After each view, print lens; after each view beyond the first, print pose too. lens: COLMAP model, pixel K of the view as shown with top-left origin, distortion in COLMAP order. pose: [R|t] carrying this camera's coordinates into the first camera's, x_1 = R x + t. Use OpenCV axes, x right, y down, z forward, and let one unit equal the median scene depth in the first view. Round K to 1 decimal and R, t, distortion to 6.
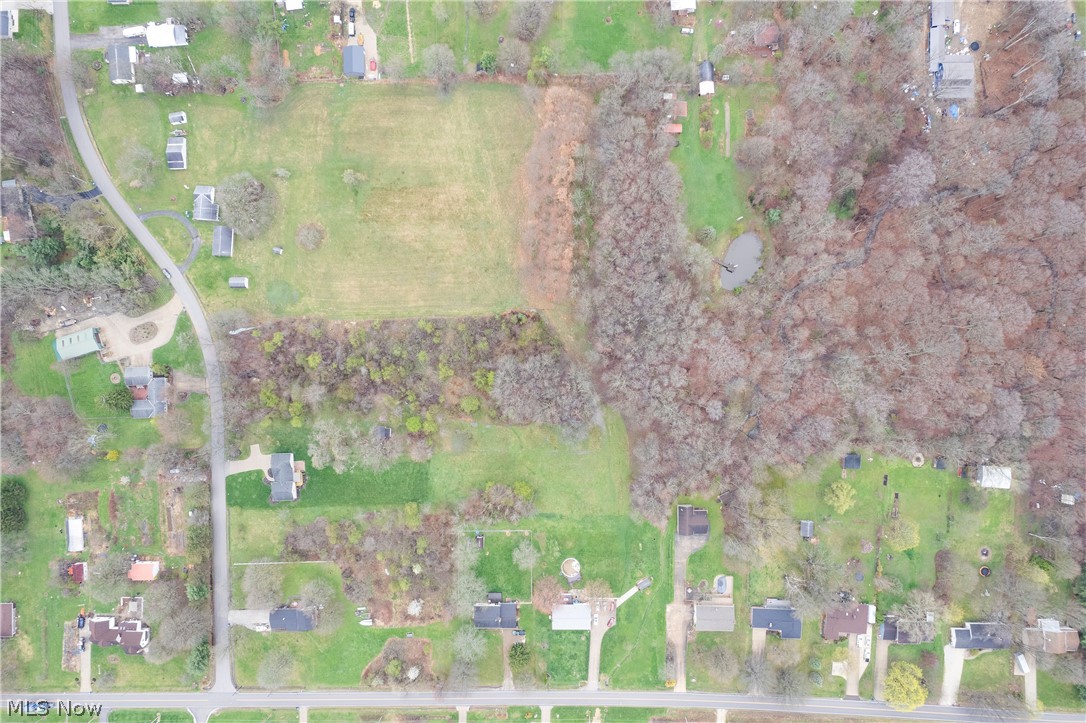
lens RADIAL K [[692.7, 0, 542.1], [0, 692.7, 368.6], [0, 0, 1]] dist [-0.076947, 0.072950]
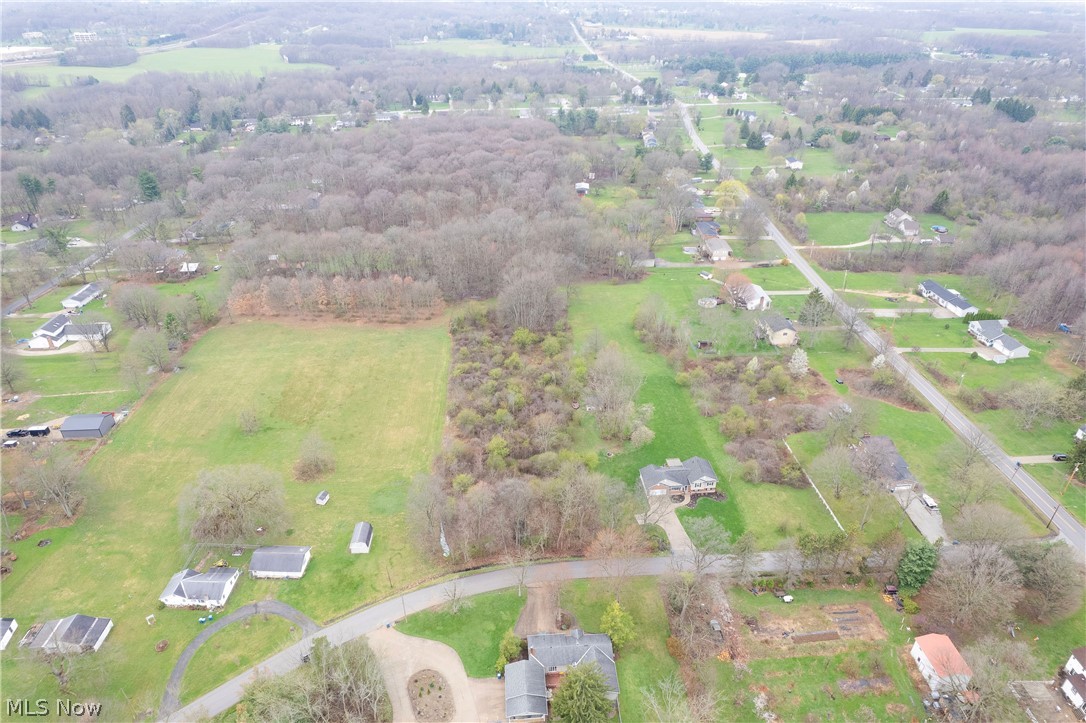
lens RADIAL K [[692.7, 0, 542.1], [0, 692.7, 368.6], [0, 0, 1]] dist [-0.076947, 0.072950]
pose [[-0.035480, -0.479021, 0.877086, -0.896458], [0.999352, -0.022313, 0.028240, 0.014114], [0.006043, 0.877520, 0.479502, 0.601636]]
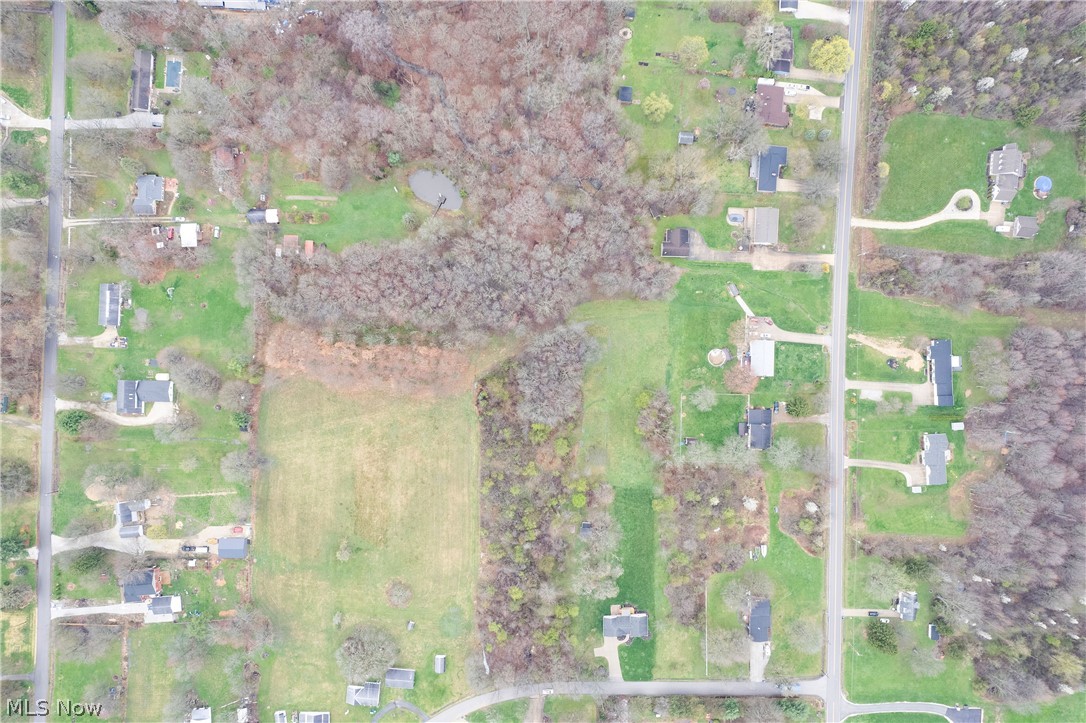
lens RADIAL K [[724.6, 0, 545.3], [0, 724.6, 367.1], [0, 0, 1]] dist [-0.067016, 0.056067]
pose [[0.029952, -0.999145, 0.028498, -0.013702], [0.999343, 0.030516, 0.019565, 0.000422], [-0.020417, 0.027893, 0.999402, -0.119595]]
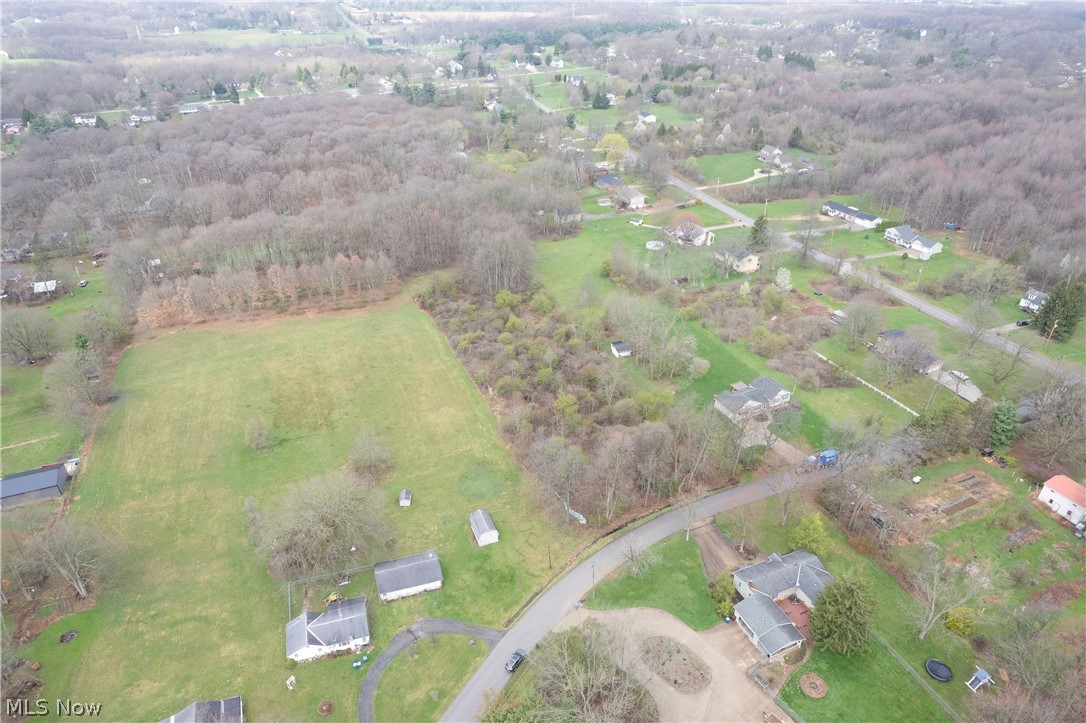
lens RADIAL K [[692.7, 0, 542.1], [0, 692.7, 368.6], [0, 0, 1]] dist [-0.076947, 0.072950]
pose [[-0.362552, -0.453361, 0.814260, -0.822285], [0.931761, -0.194529, 0.306561, -0.219435], [0.019415, 0.869841, 0.492951, 0.657367]]
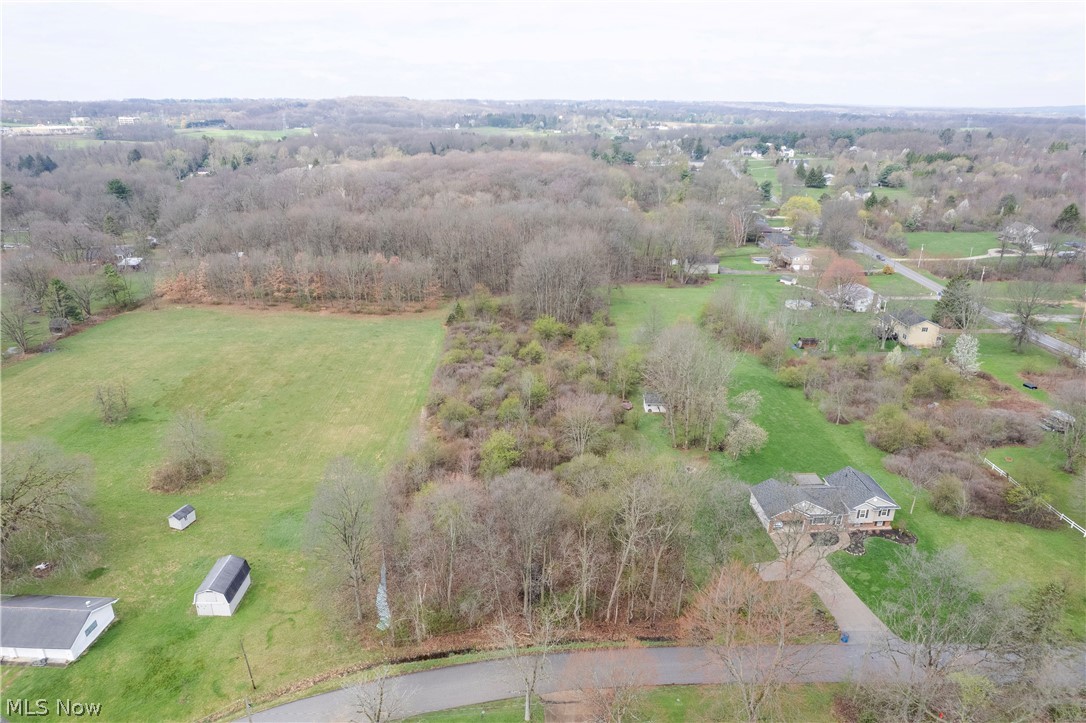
lens RADIAL K [[692.7, 0, 542.1], [0, 692.7, 368.6], [0, 0, 1]] dist [-0.076947, 0.072950]
pose [[0.005546, -0.343924, 0.938981, -0.692277], [0.999982, 0.004031, -0.004430, 0.013735], [-0.002261, 0.938989, 0.343941, 0.816474]]
